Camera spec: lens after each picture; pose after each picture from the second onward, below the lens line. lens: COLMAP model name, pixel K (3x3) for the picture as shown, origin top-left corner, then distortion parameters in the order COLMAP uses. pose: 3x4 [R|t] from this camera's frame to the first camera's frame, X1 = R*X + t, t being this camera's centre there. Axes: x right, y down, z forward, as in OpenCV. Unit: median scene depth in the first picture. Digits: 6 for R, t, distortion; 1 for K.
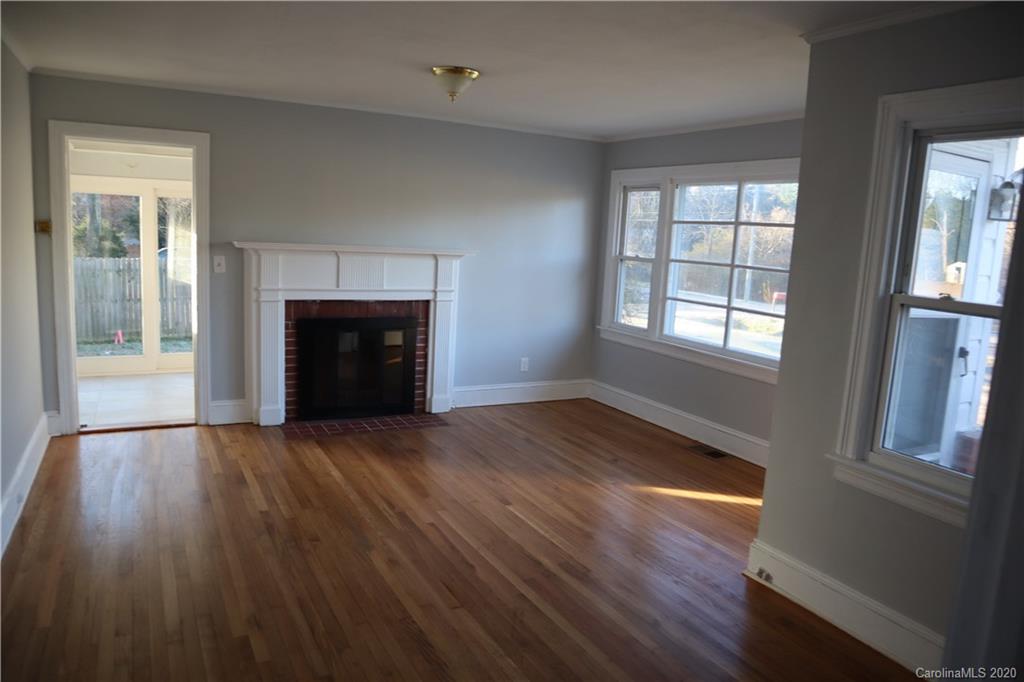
lens RADIAL K [[706.4, 0, 512.0], [0, 706.4, 341.0], [0, 0, 1]] dist [-0.132123, 0.088658]
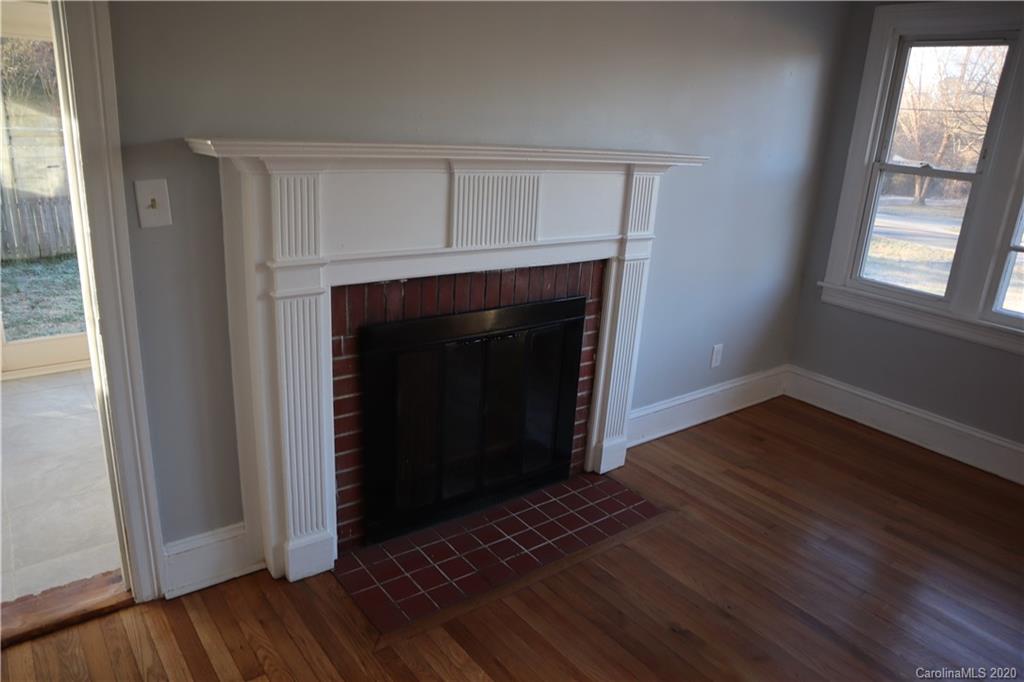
lens RADIAL K [[706.4, 0, 512.0], [0, 706.4, 341.0], [0, 0, 1]] dist [-0.132123, 0.088658]
pose [[0.985857, -0.042633, 0.162073, -0.281231], [0.014250, 0.984924, 0.172399, -0.092697], [-0.166979, -0.167651, 0.971602, 0.571573]]
